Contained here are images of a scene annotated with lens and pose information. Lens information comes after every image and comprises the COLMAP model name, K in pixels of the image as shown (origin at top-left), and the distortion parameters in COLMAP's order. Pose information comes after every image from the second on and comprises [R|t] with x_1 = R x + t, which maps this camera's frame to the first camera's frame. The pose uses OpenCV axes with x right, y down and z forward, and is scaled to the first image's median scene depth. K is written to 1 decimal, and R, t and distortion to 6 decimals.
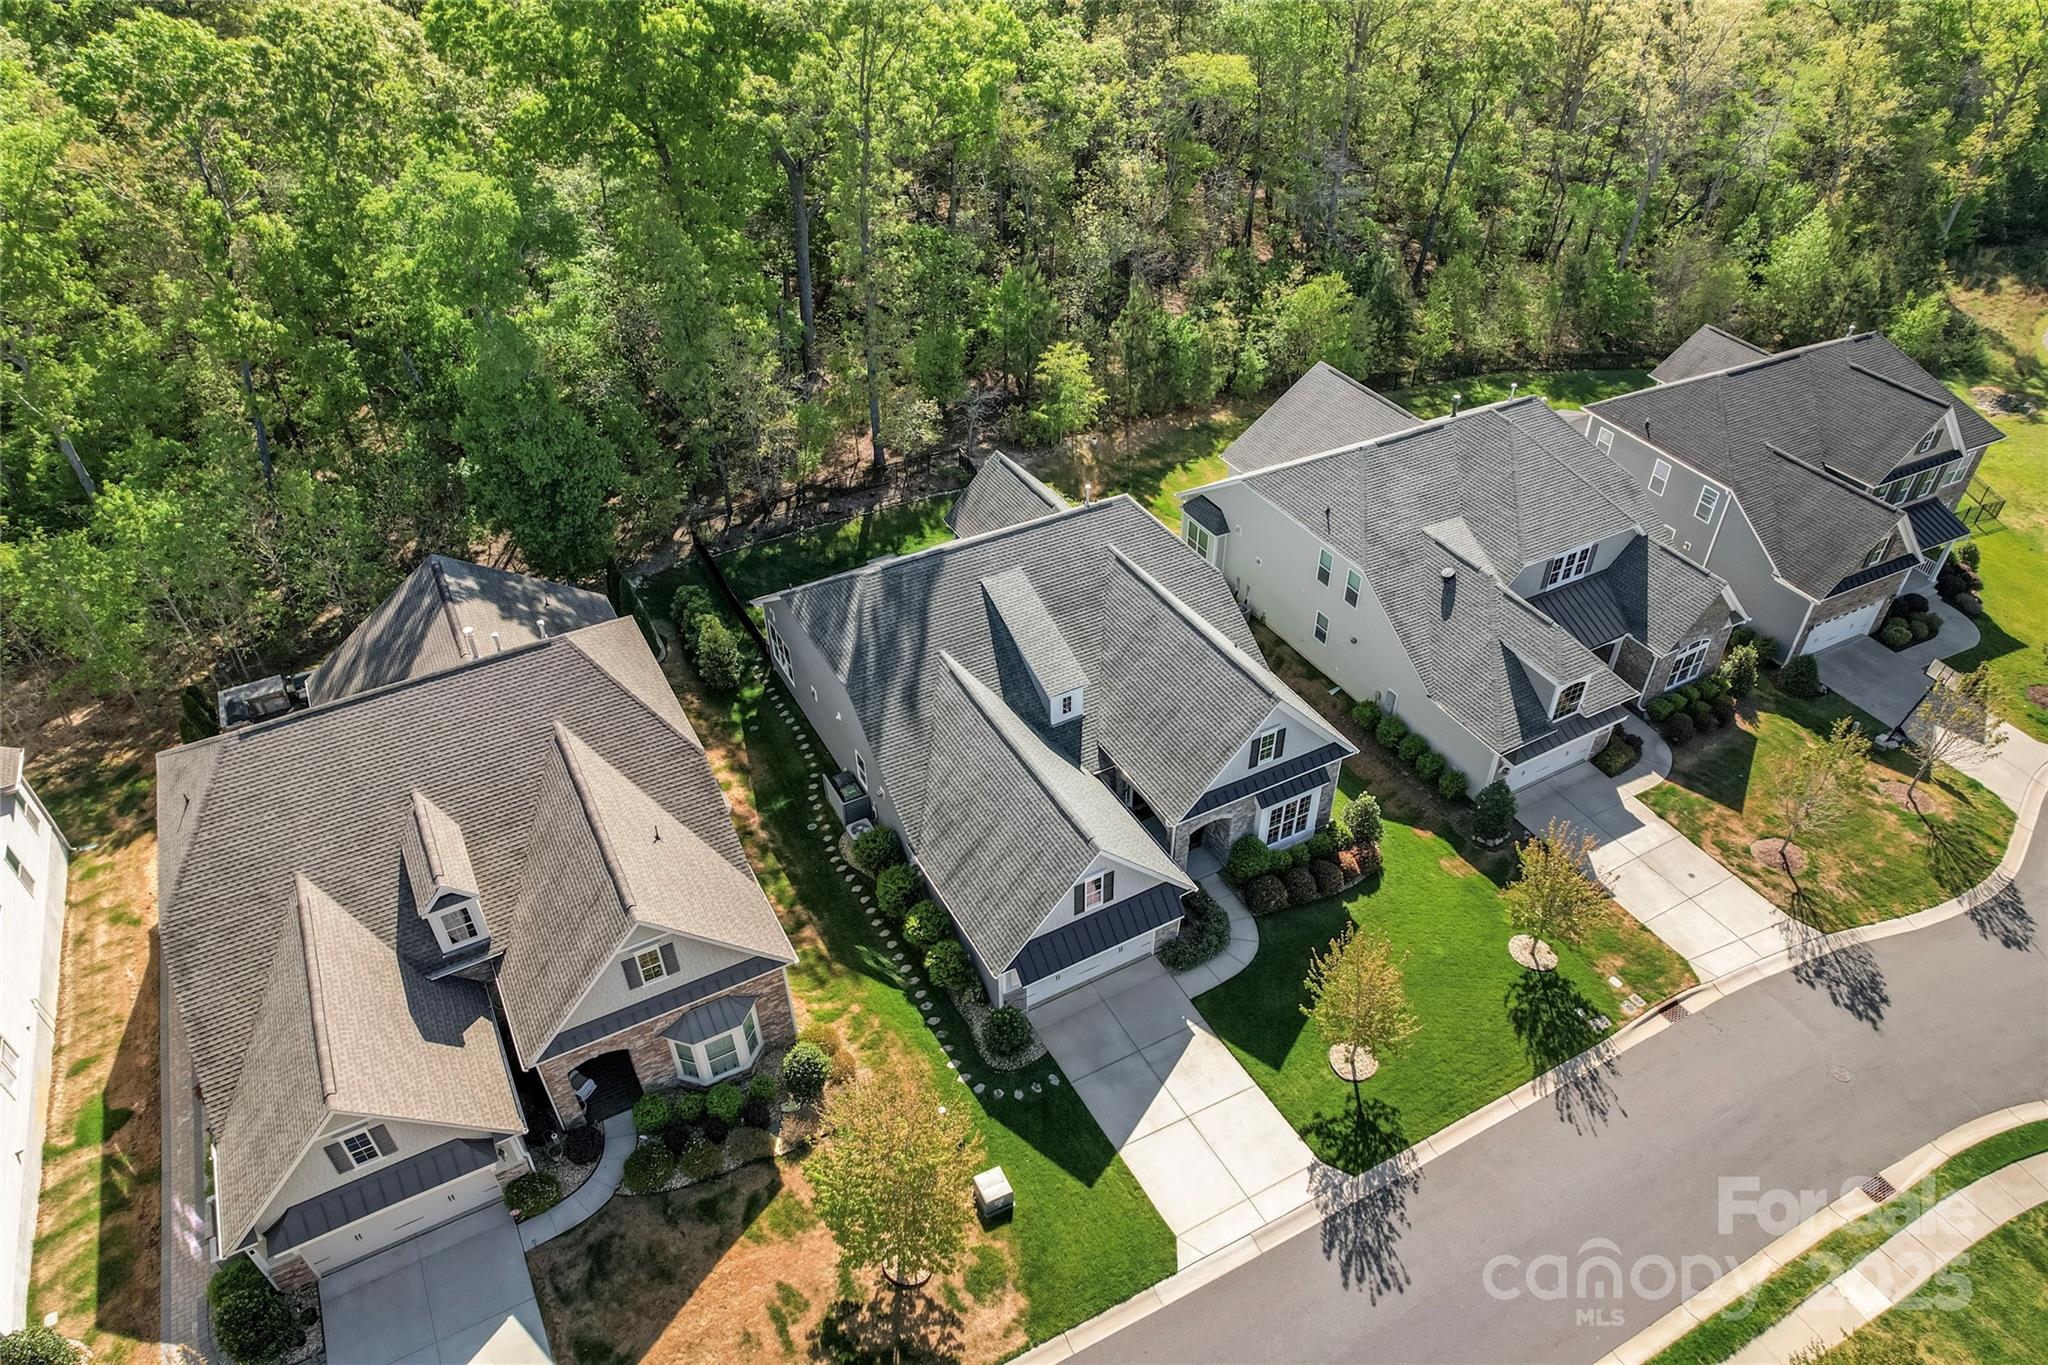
lens RADIAL K [[1277.2, 0, 1024.0], [0, 1277.2, 682.5], [0, 0, 1]] dist [-0.019687, 0.001277]
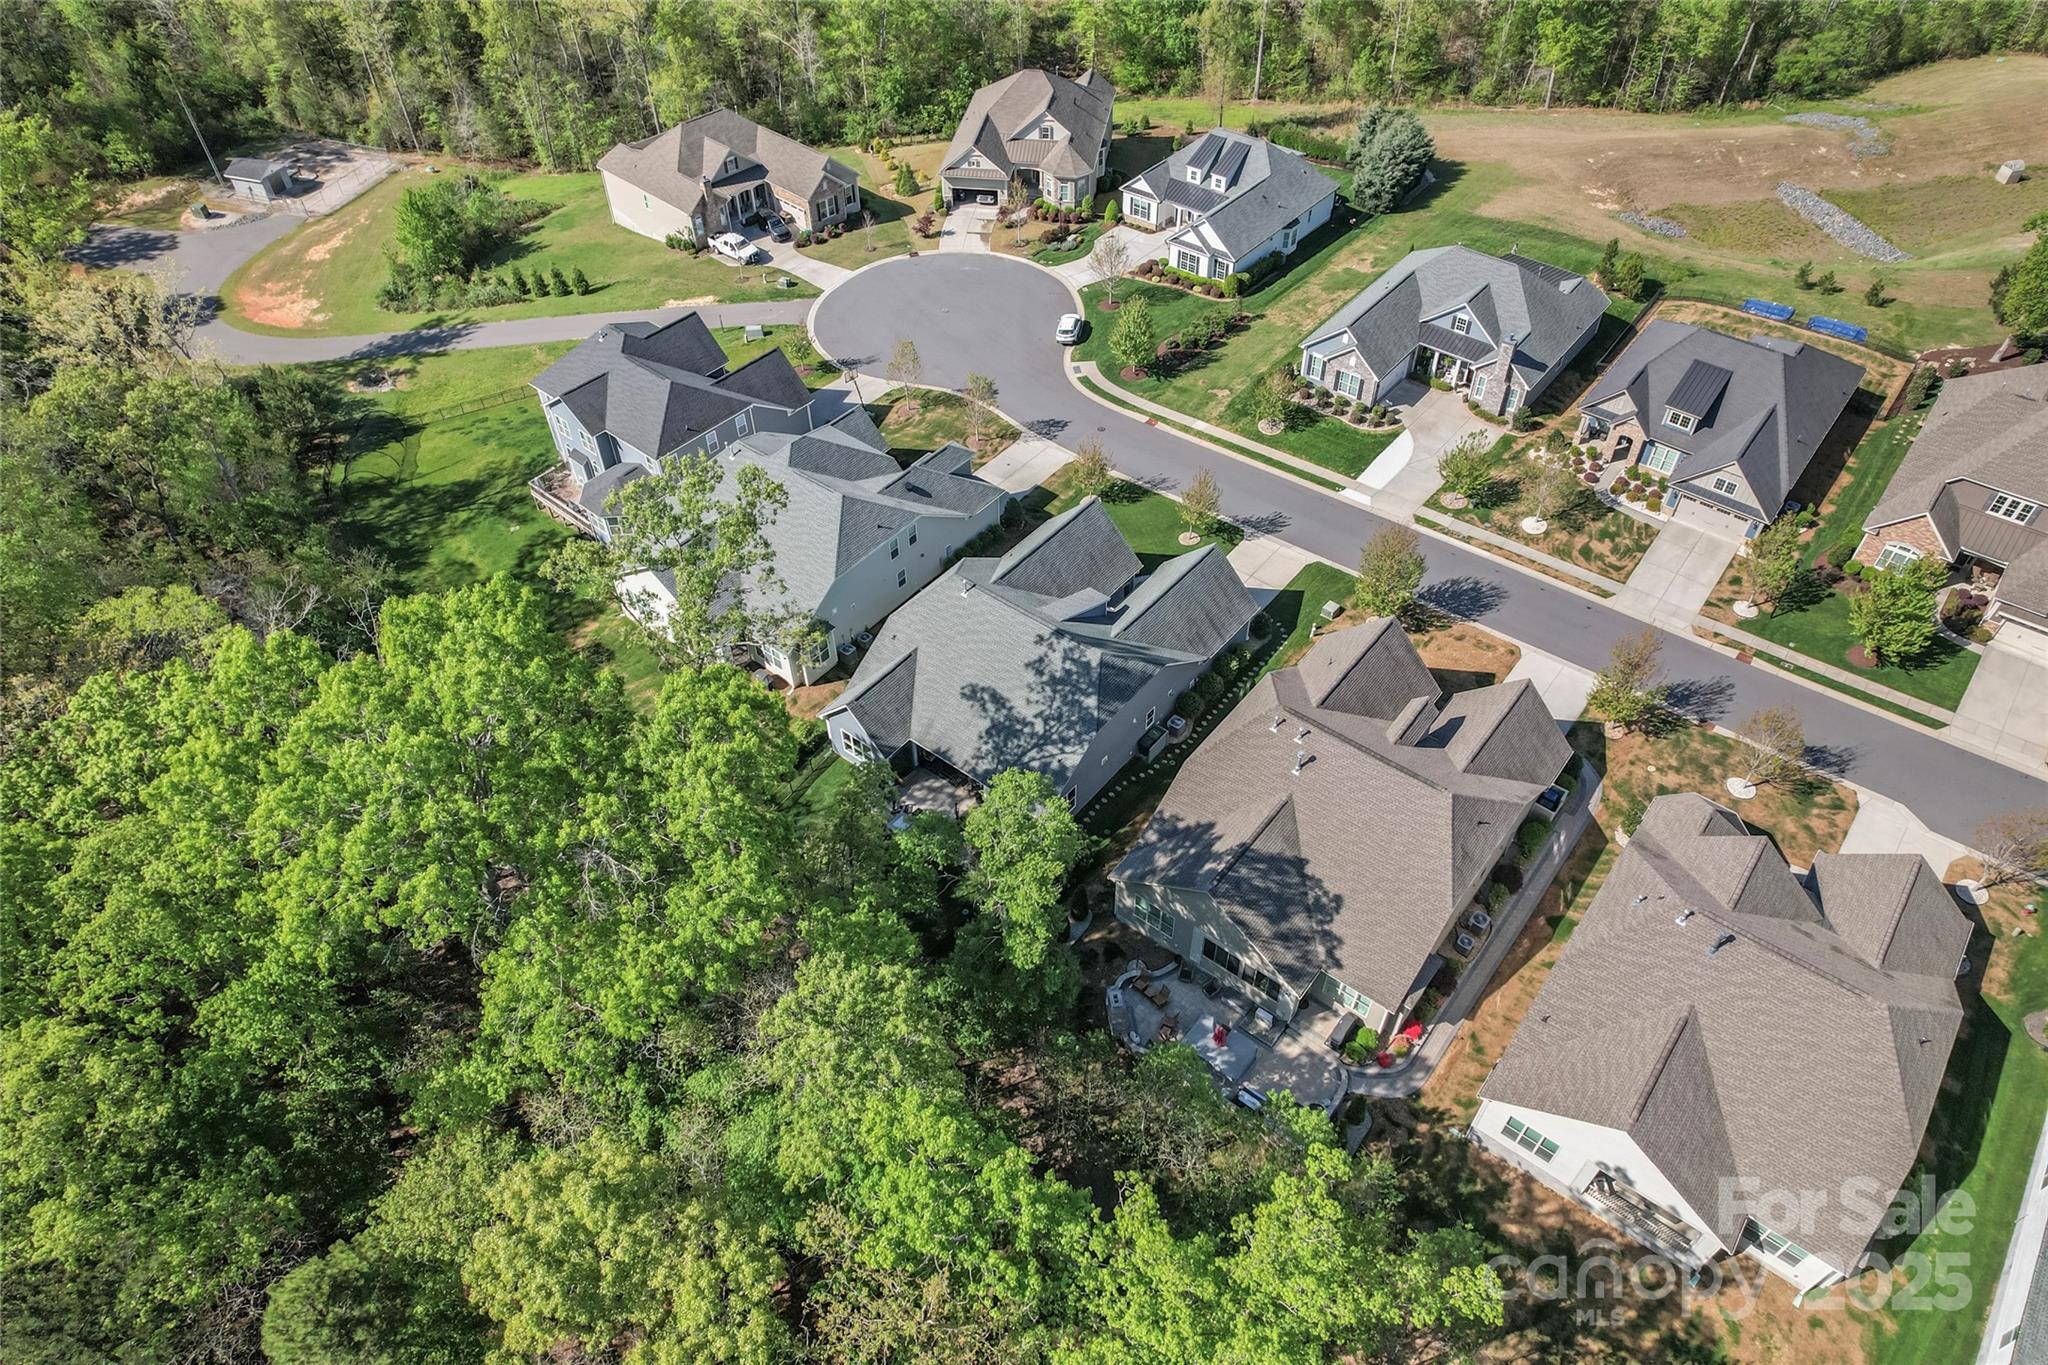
lens RADIAL K [[1302.5, 0, 1025.8], [0, 1302.5, 726.0], [0, 0, 1]] dist [-0.089876, 0.082474]
pose [[-0.386136, -0.673810, 0.629983, -1.323265], [0.587324, 0.347041, 0.731173, -1.466245], [-0.711301, 0.652337, 0.261739, 0.823783]]
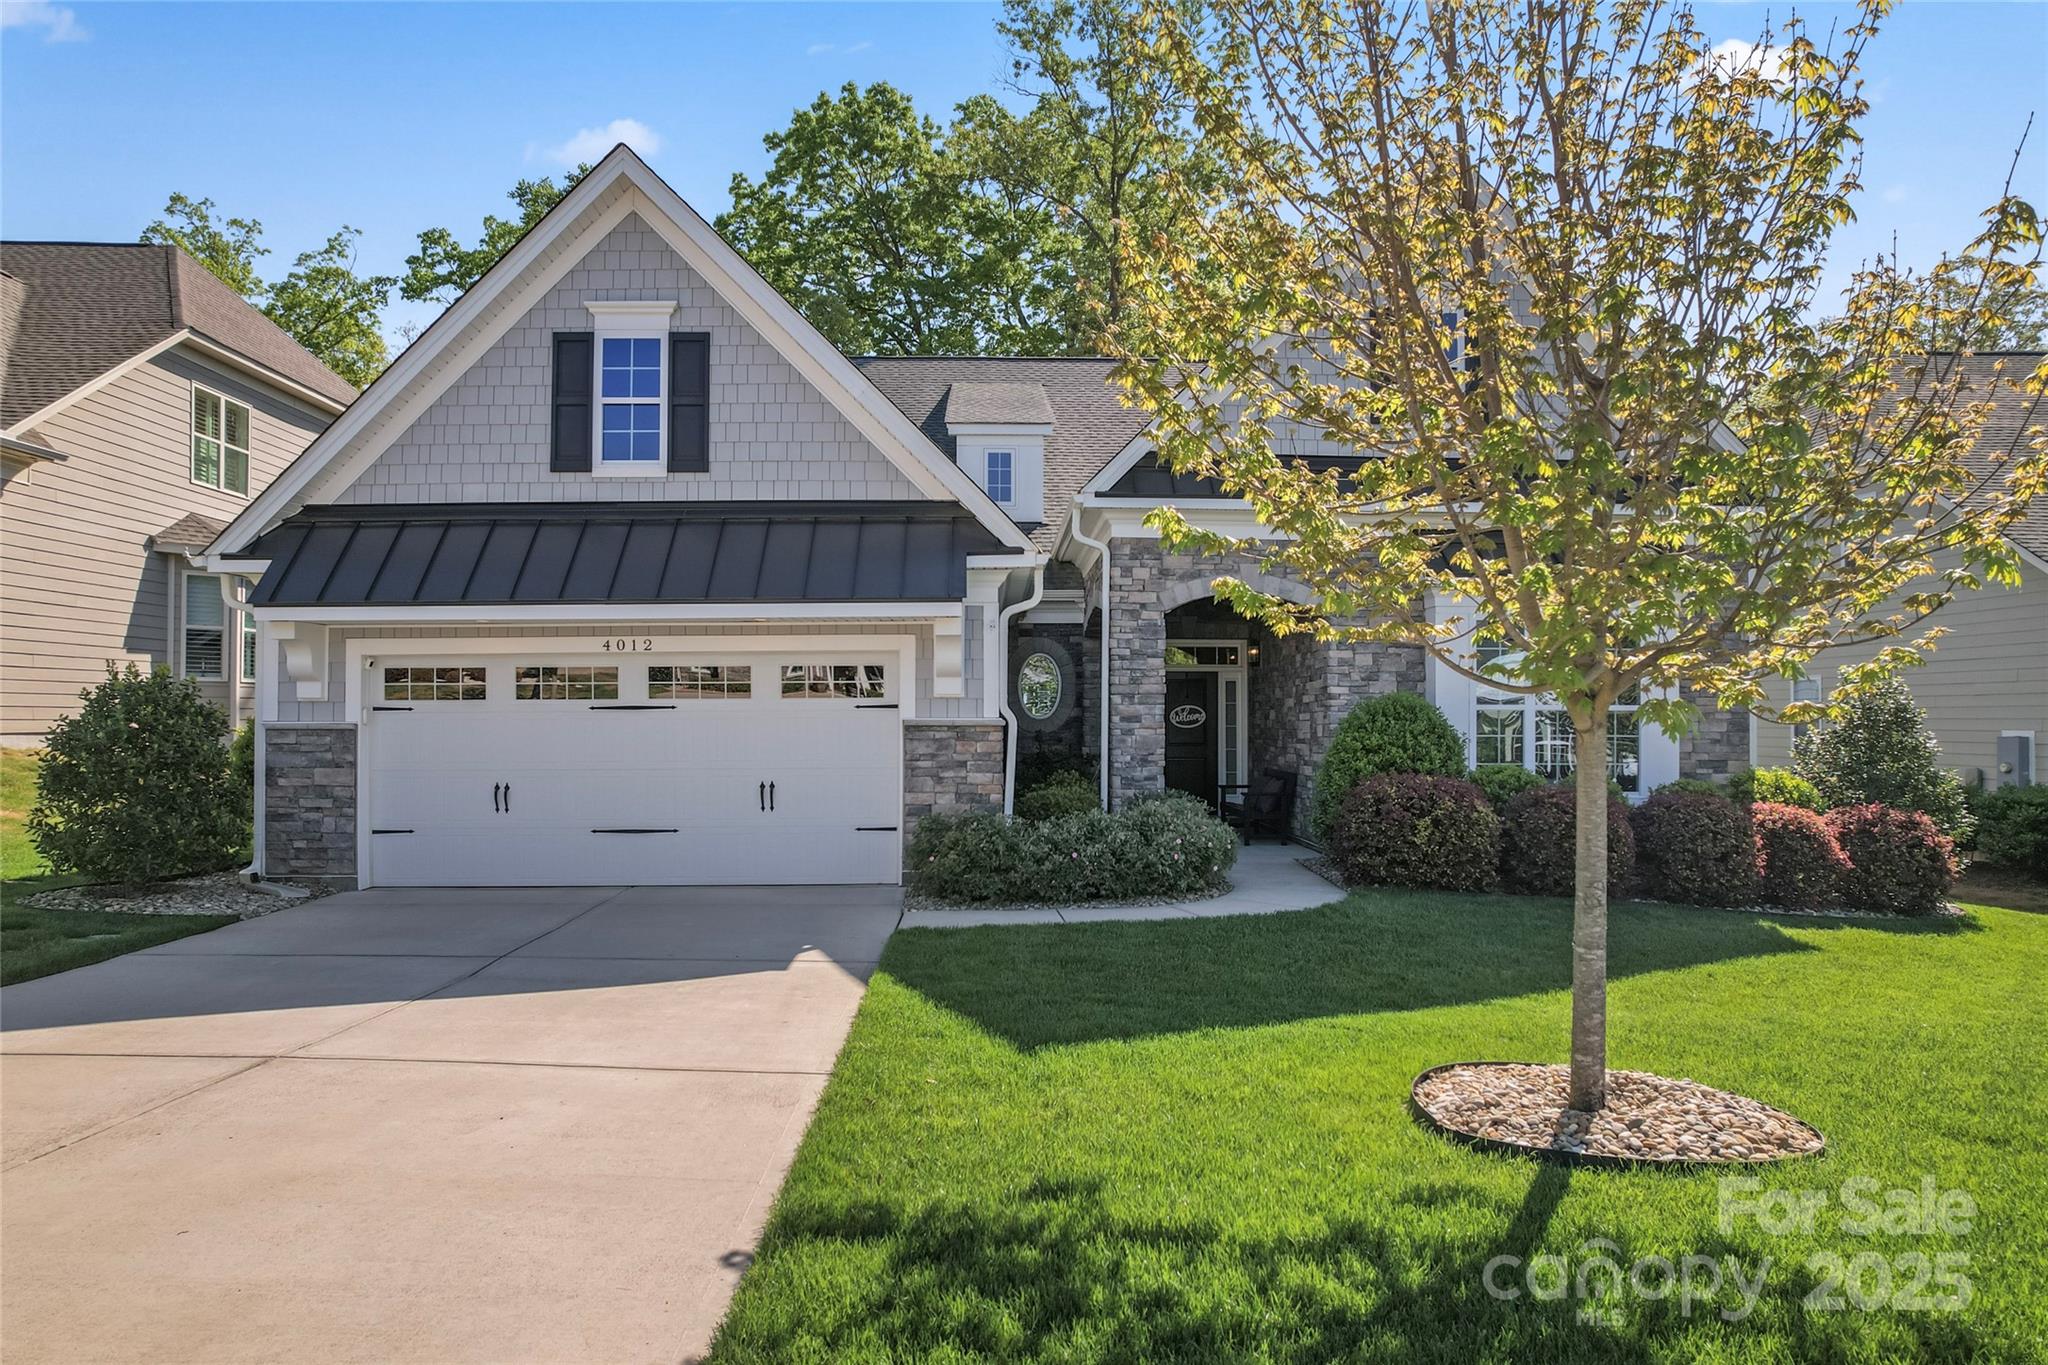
lens RADIAL K [[1302.5, 0, 1025.8], [0, 1302.5, 726.0], [0, 0, 1]] dist [-0.089876, 0.082474]
pose [[0.894453, 0.012437, -0.446989, 0.265229], [-0.285865, 0.784574, -0.550205, 0.355602], [0.343853, 0.619911, 0.705320, 0.869468]]
